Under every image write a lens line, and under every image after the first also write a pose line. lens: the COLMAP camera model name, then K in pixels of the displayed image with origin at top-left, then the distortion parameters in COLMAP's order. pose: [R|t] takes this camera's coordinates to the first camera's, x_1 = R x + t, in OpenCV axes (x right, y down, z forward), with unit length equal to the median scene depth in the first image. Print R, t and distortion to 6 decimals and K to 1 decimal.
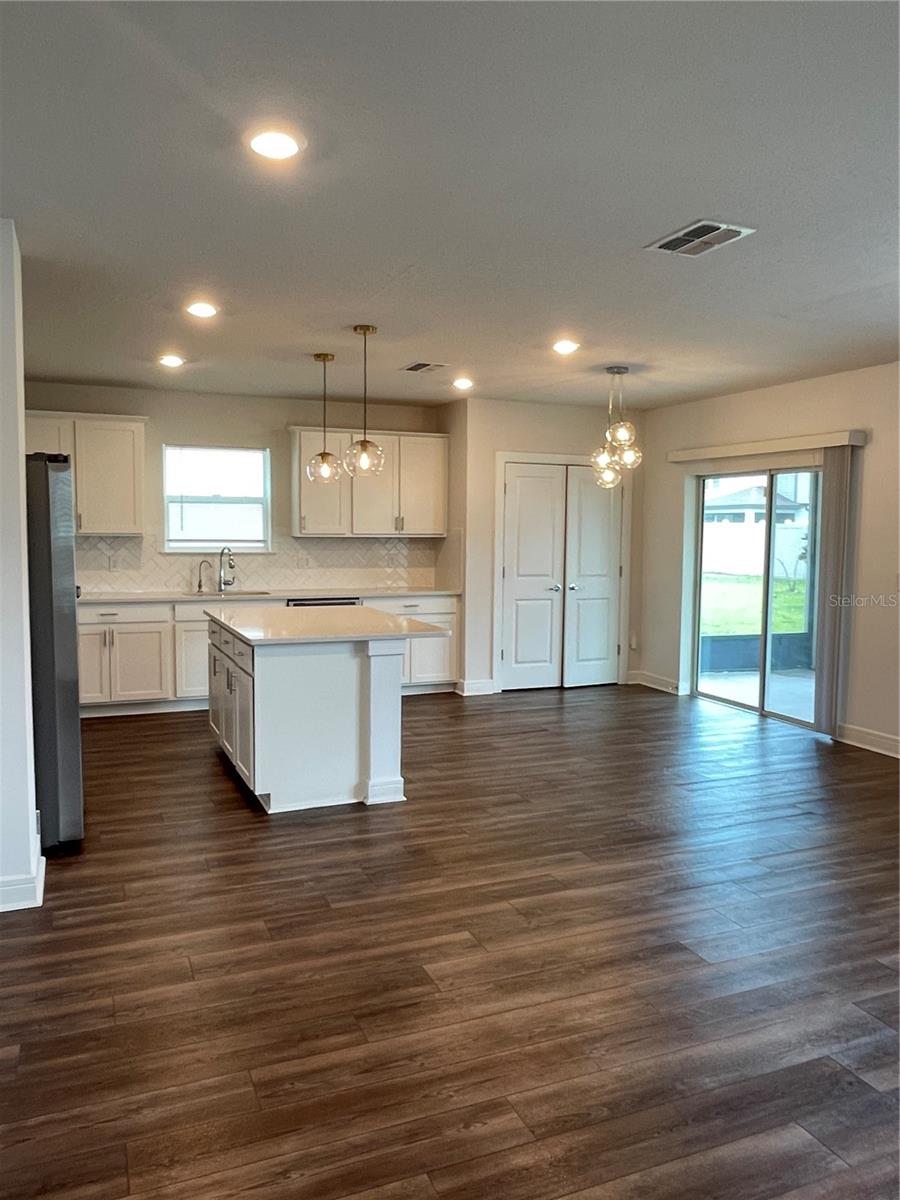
lens RADIAL K [[878.2, 0, 449.8], [0, 878.2, 596.9], [0, 0, 1]] dist [0.000305, -0.008490]
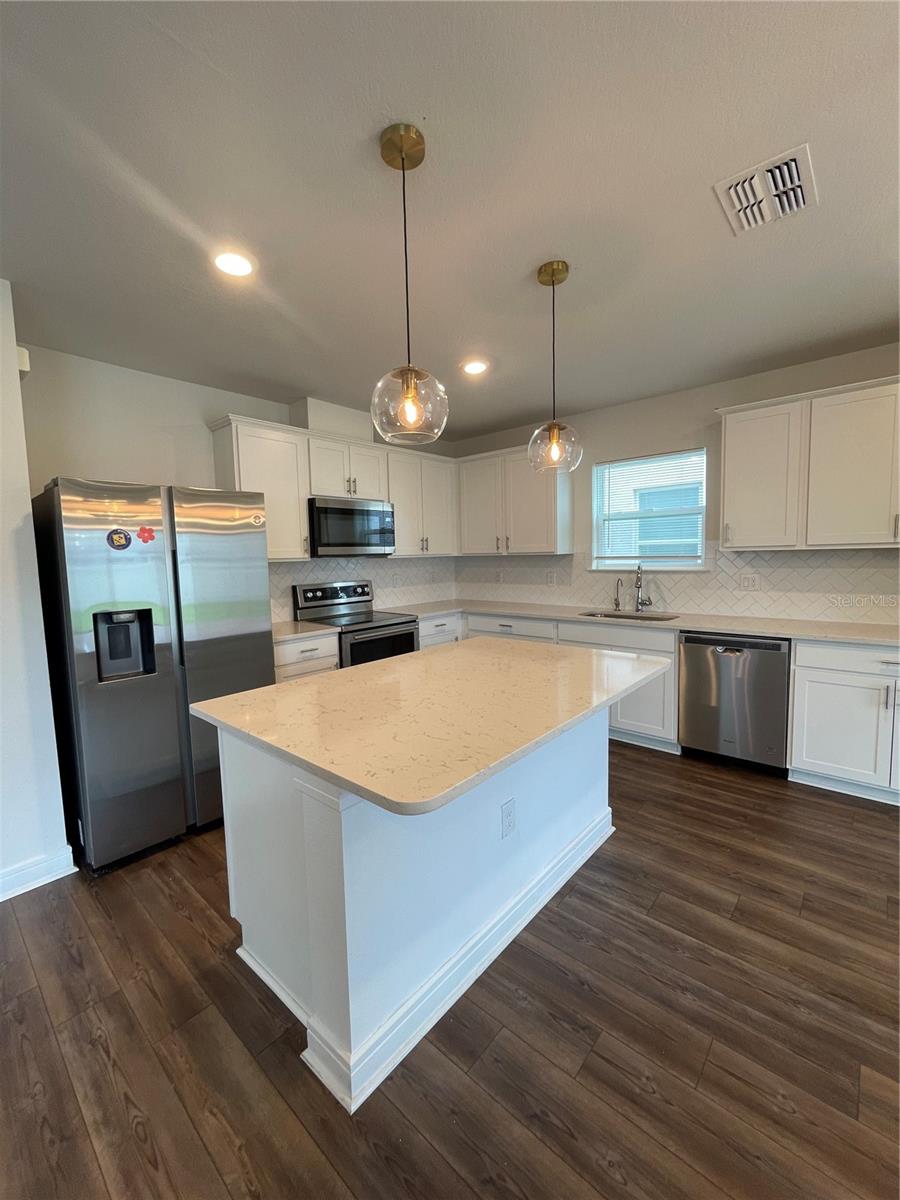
lens RADIAL K [[488.5, 0, 450.5], [0, 488.5, 599.1], [0, 0, 1]] dist [-0.001367, -0.000515]
pose [[0.432277, 0.063337, -0.899514, 0.184909], [-0.040922, 0.997880, 0.050598, -0.057643], [0.900812, 0.014937, 0.433953, 0.899887]]
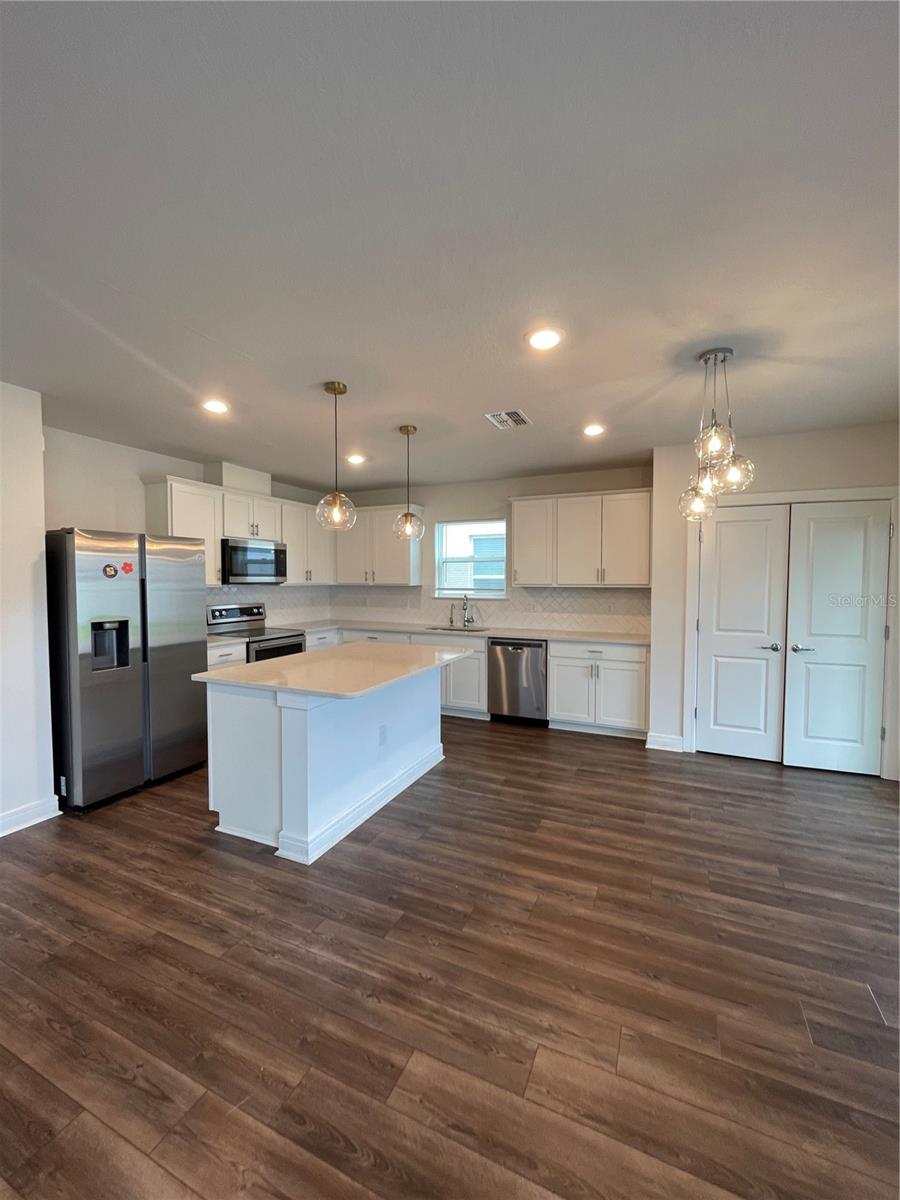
lens RADIAL K [[488.5, 0, 449.8], [0, 488.5, 597.6], [0, 0, 1]] dist [-0.001367, -0.000515]
pose [[0.674912, 0.019452, -0.737642, 0.422403], [-0.051358, 0.998467, -0.020660, -0.052100], [0.736109, 0.051828, 0.674876, 0.716990]]
